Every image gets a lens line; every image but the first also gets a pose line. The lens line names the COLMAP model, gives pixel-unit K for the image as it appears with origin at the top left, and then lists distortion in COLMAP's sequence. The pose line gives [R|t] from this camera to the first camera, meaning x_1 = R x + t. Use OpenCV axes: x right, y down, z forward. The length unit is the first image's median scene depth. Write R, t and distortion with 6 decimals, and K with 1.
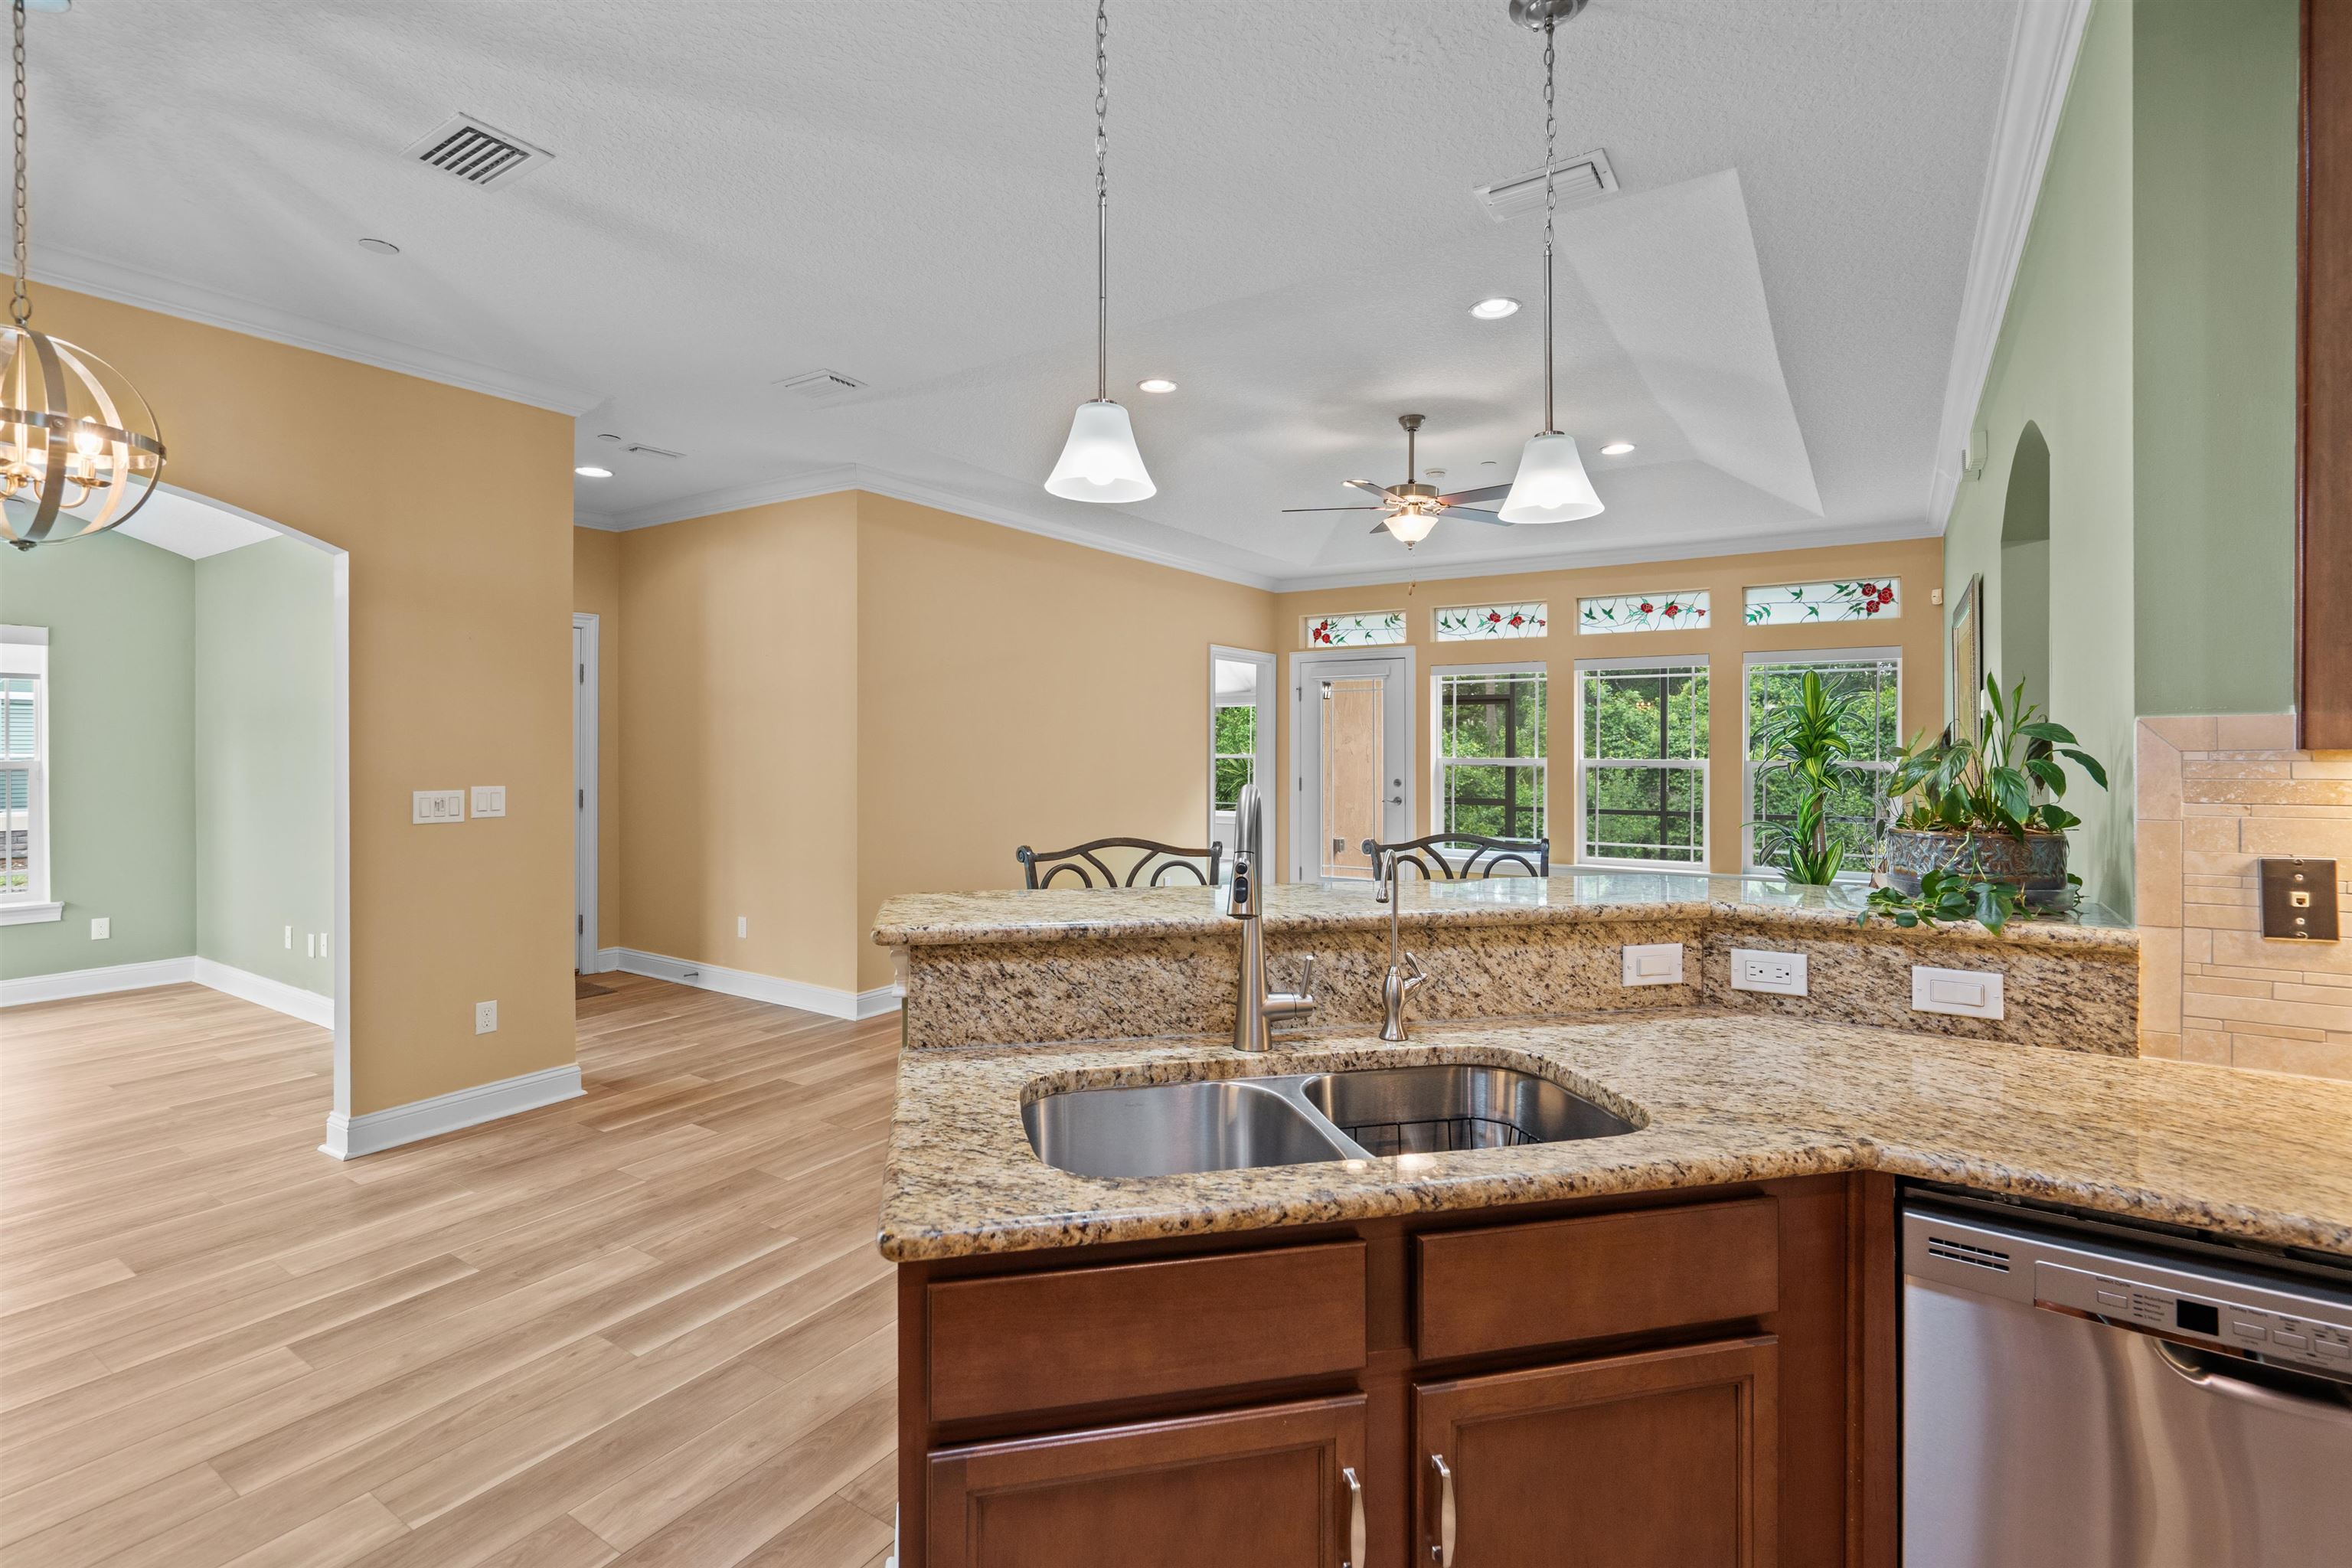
lens RADIAL K [[1074.8, 0, 1176.0], [0, 1074.8, 750.7], [0, 0, 1]] dist [-0.002851, 0.000437]
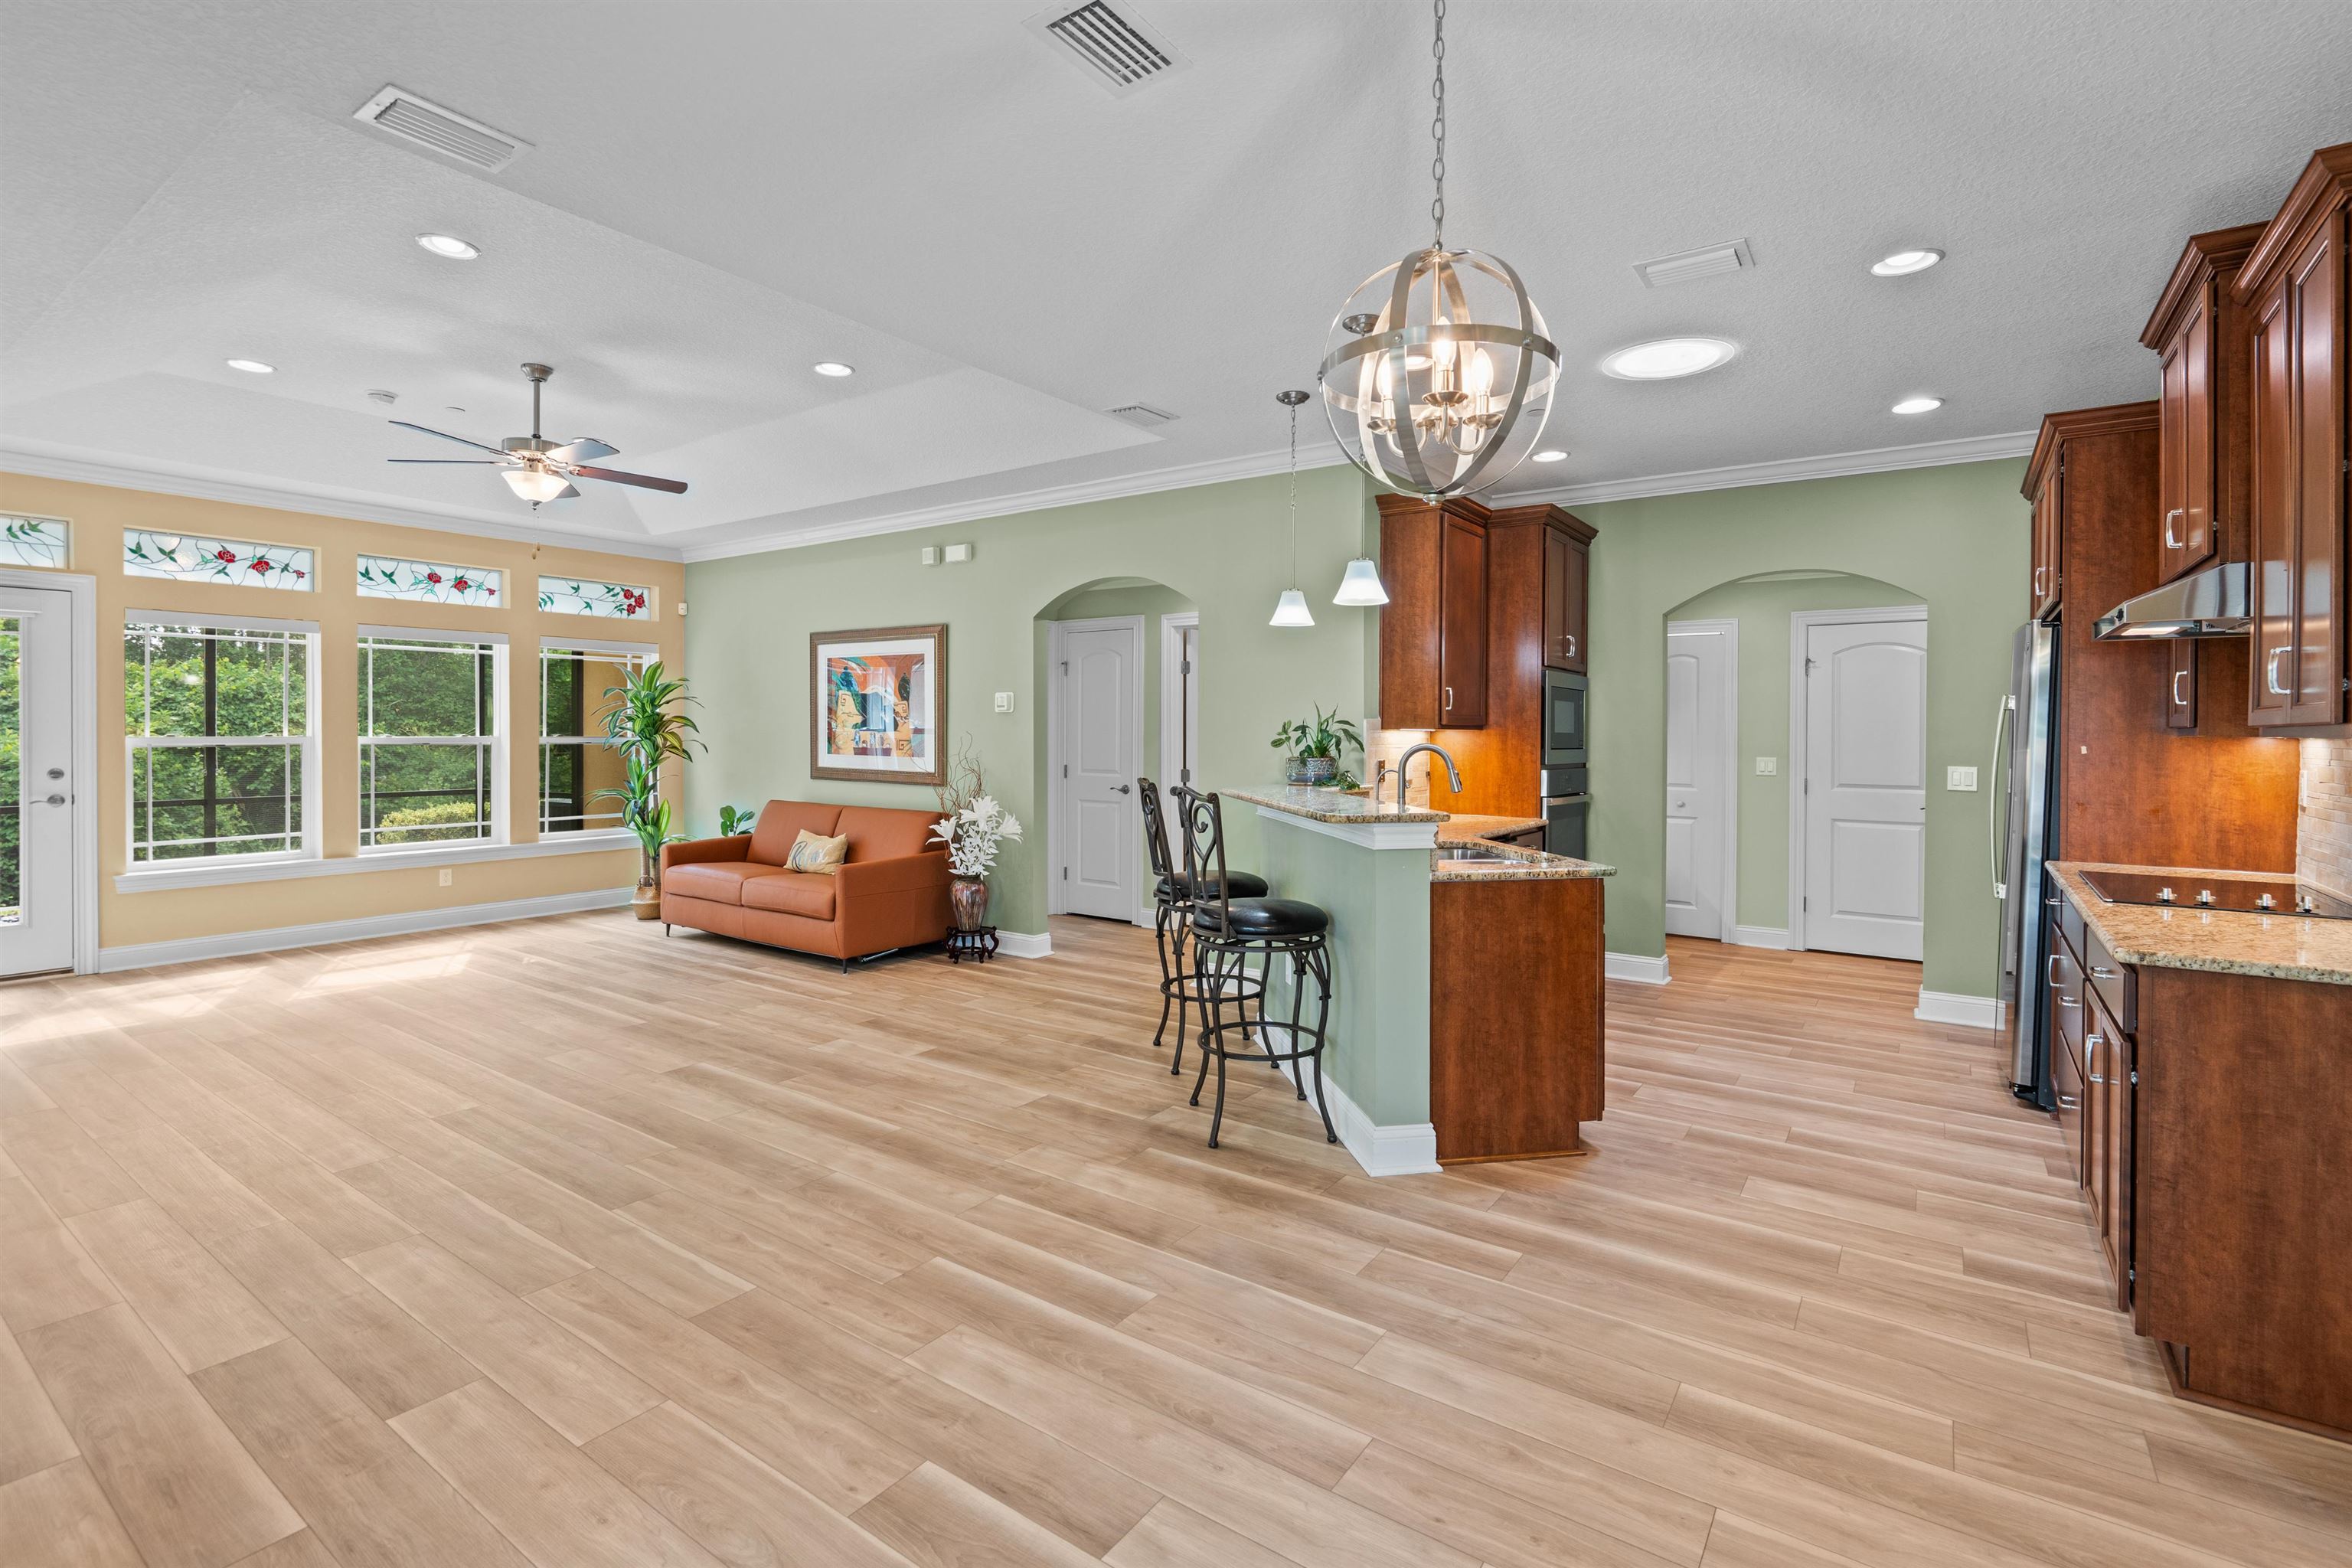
lens RADIAL K [[1080.4, 0, 1181.5], [0, 1080.4, 743.8], [0, 0, 1]] dist [-0.005762, 0.001387]
pose [[0.035135, -0.015104, 0.999268, -0.689894], [-0.002073, 0.999883, 0.015186, -0.001379], [-0.999380, -0.002605, 0.035100, 0.413296]]
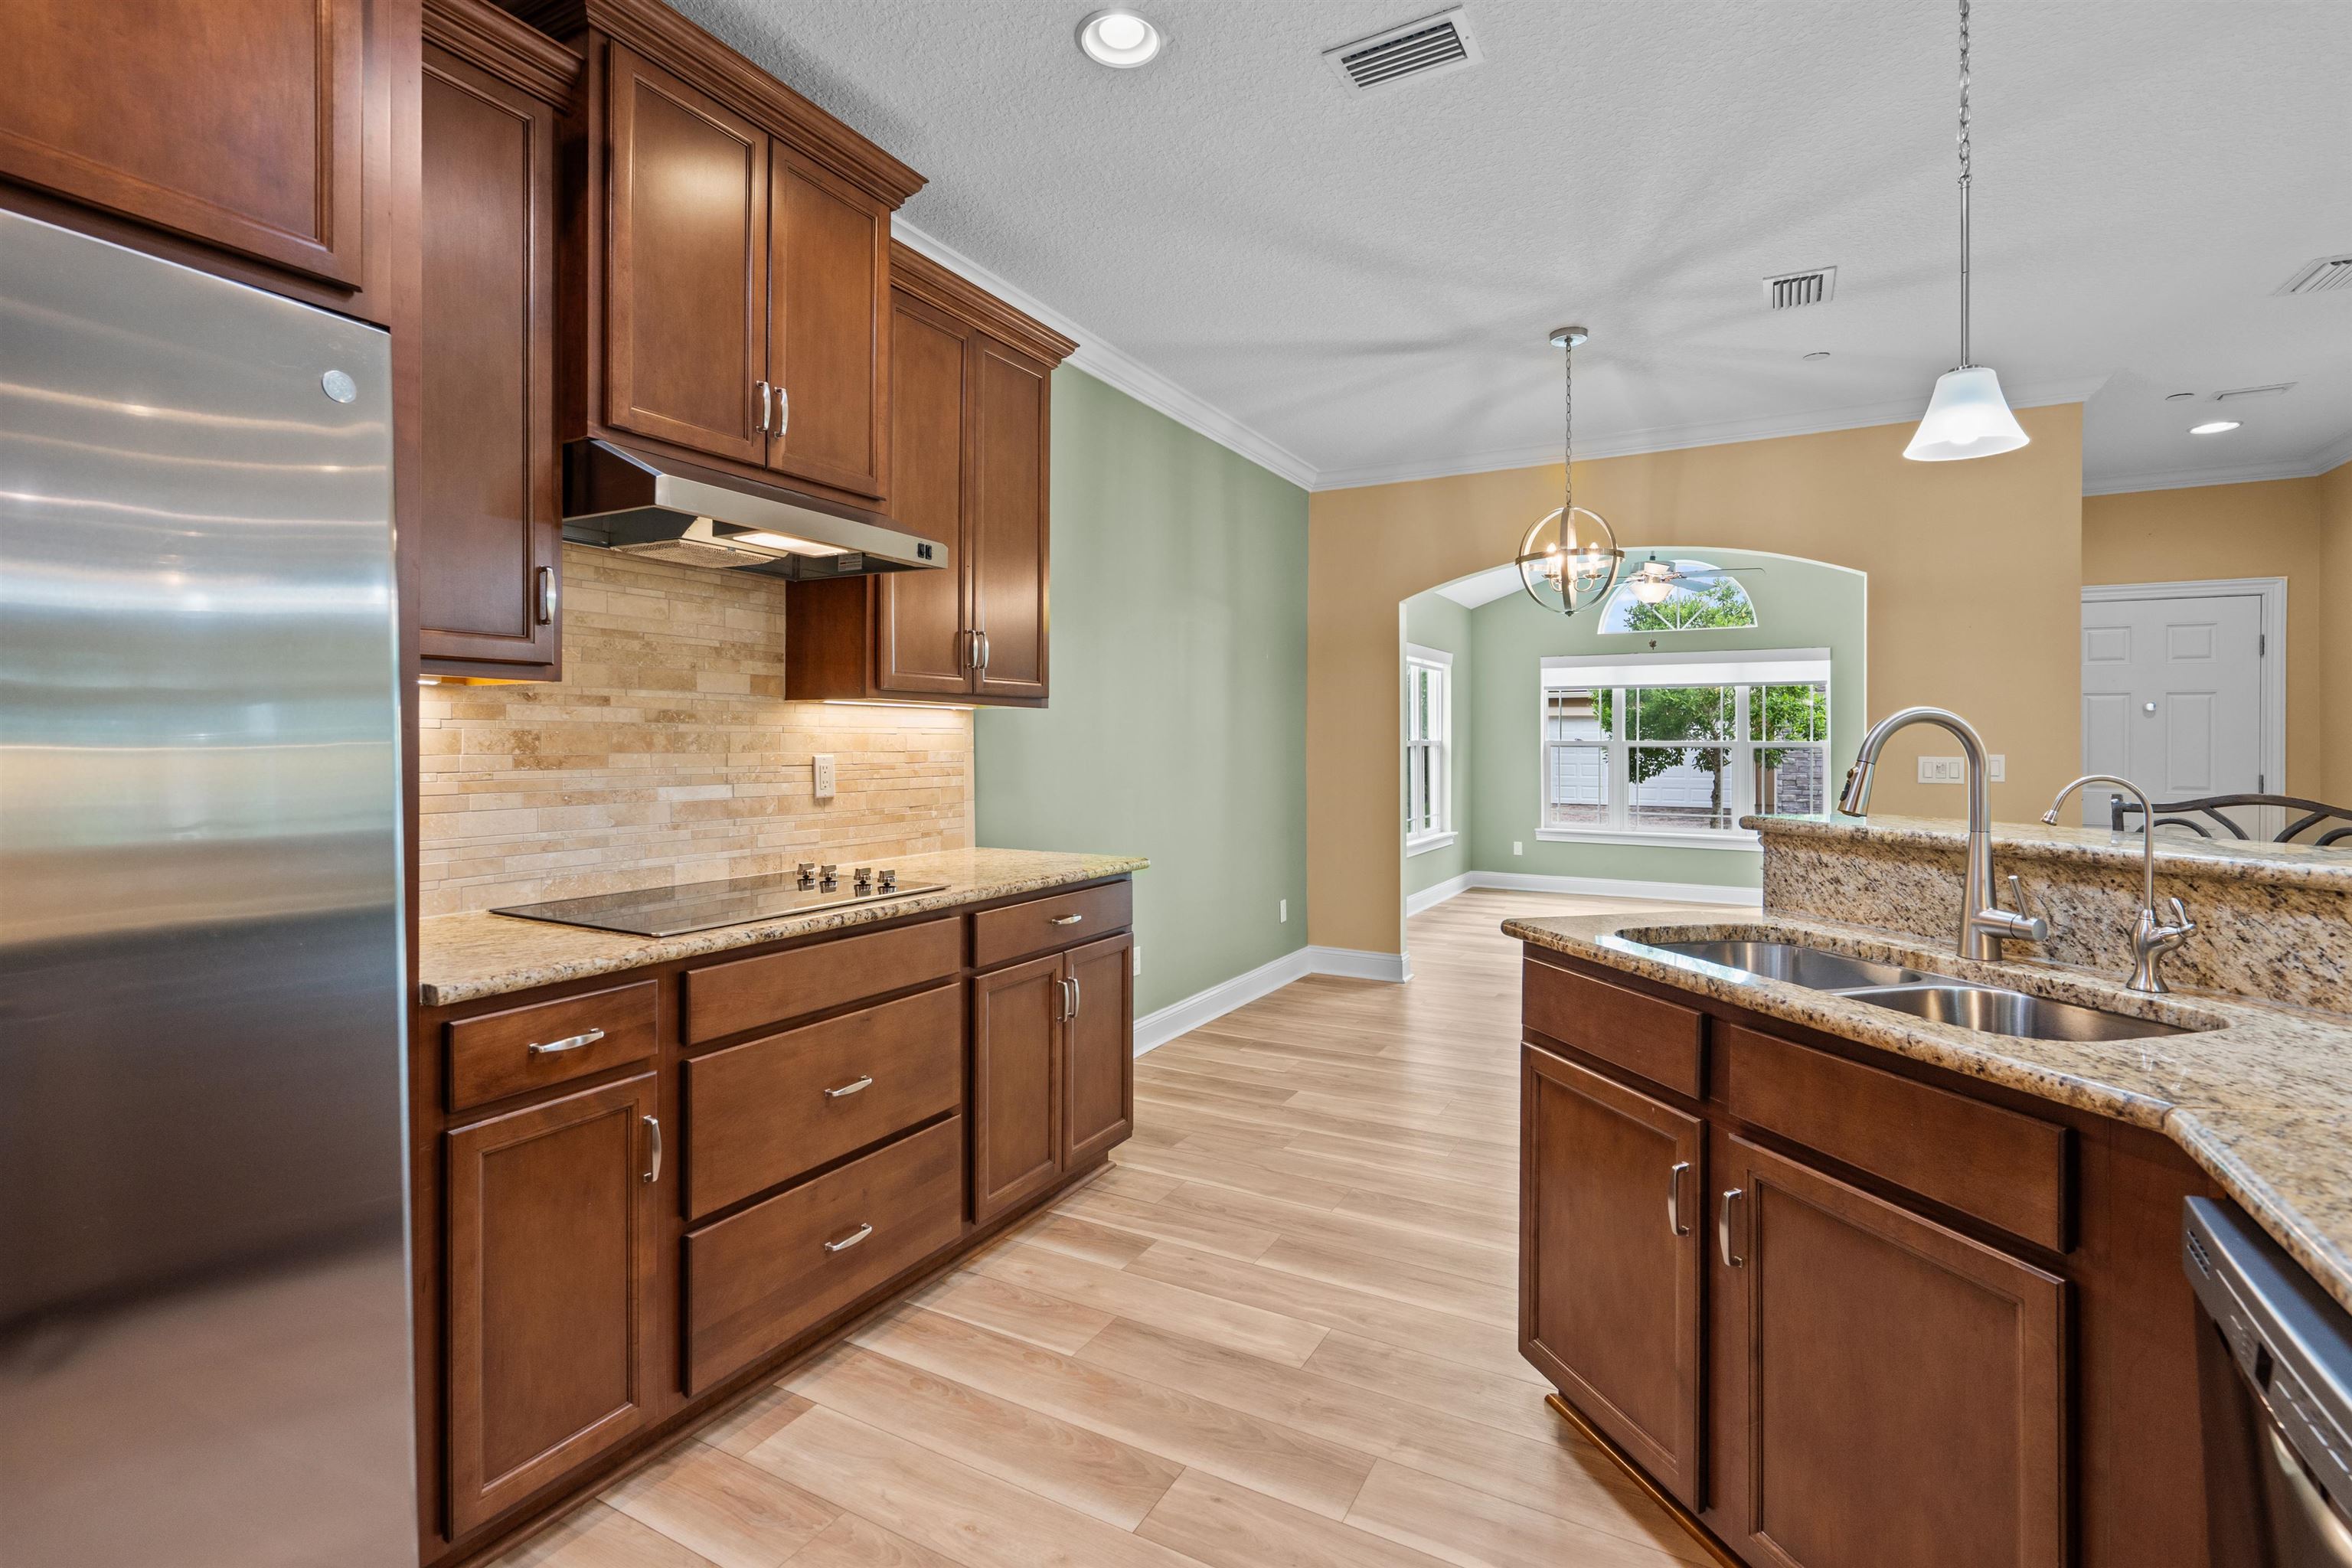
lens RADIAL K [[1081.7, 0, 1180.7], [0, 1081.7, 737.8], [0, 0, 1]] dist [-0.010946, 0.006092]
pose [[0.078575, -0.005649, -0.996892, 0.312665], [-0.008601, 0.999943, -0.006345, 0.021542], [0.996871, 0.009073, 0.078522, 0.039420]]
